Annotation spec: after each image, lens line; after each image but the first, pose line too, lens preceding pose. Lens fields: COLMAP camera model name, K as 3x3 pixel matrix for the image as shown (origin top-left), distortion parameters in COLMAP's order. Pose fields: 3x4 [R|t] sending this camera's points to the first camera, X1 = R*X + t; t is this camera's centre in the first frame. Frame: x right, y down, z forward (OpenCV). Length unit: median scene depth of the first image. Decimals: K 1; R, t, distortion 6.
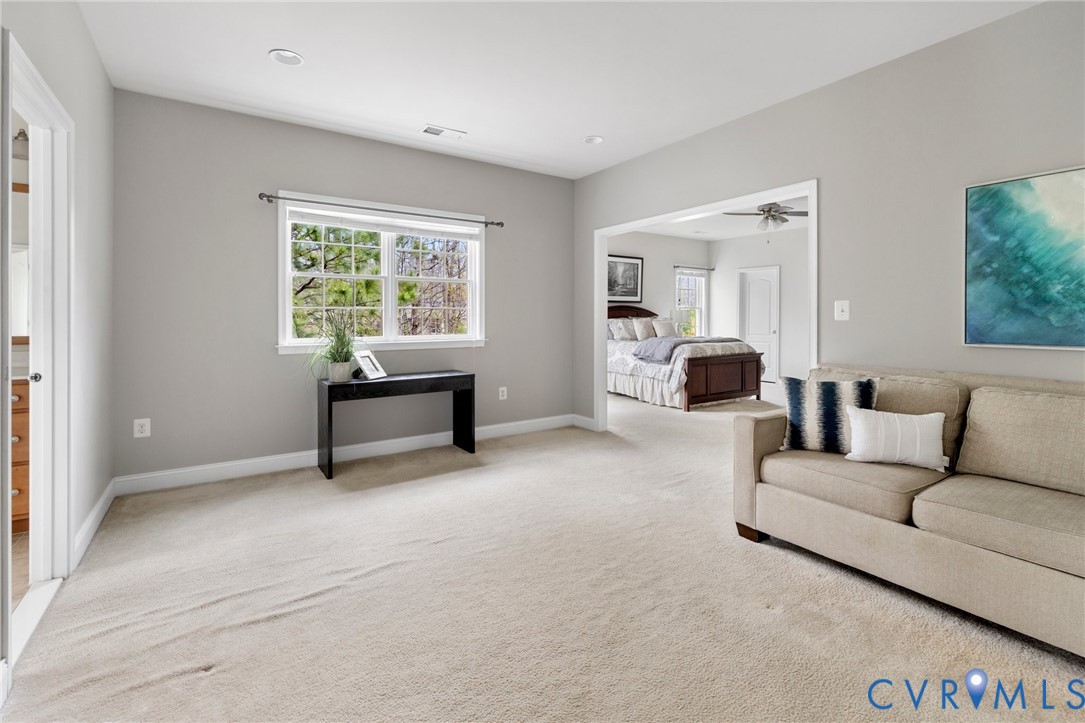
lens RADIAL K [[485.2, 0, 544.5], [0, 485.2, 318.1], [0, 0, 1]] dist [0.060726, 0.000051]
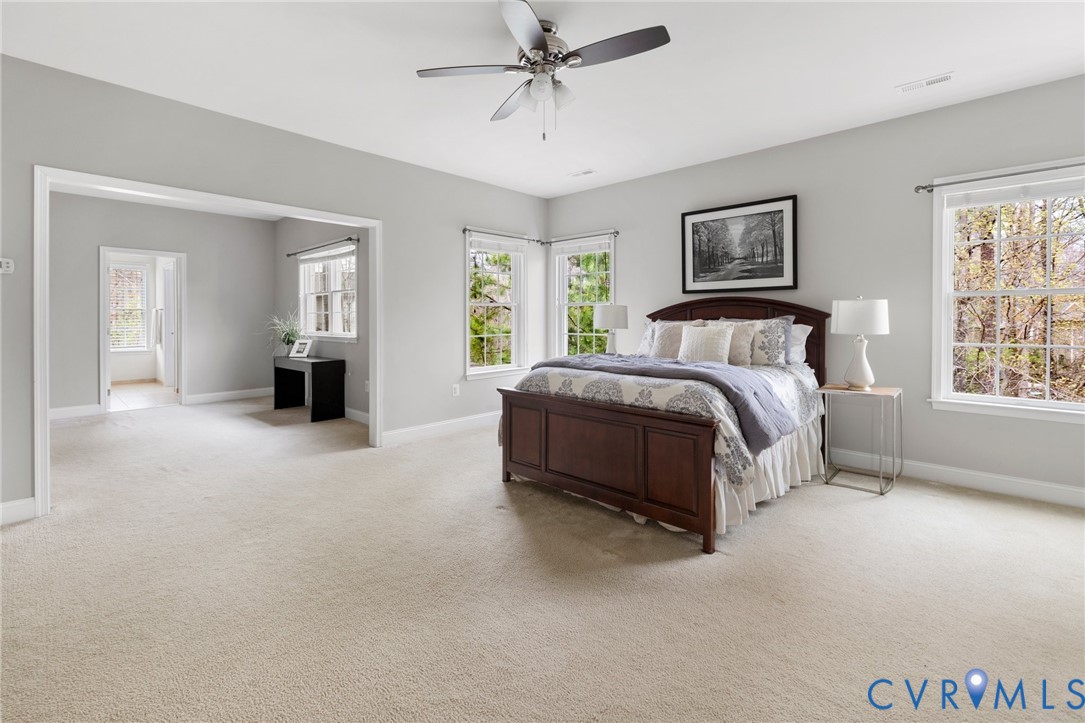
lens RADIAL K [[470.6, 0, 543.7], [0, 470.6, 320.7], [0, 0, 1]] dist [-0.000241, -0.000014]
pose [[0.228276, 0.001045, -0.973596, 0.606941], [-0.004488, 0.999990, 0.000021, 0.001008], [0.973586, 0.004365, 0.228279, 0.665596]]
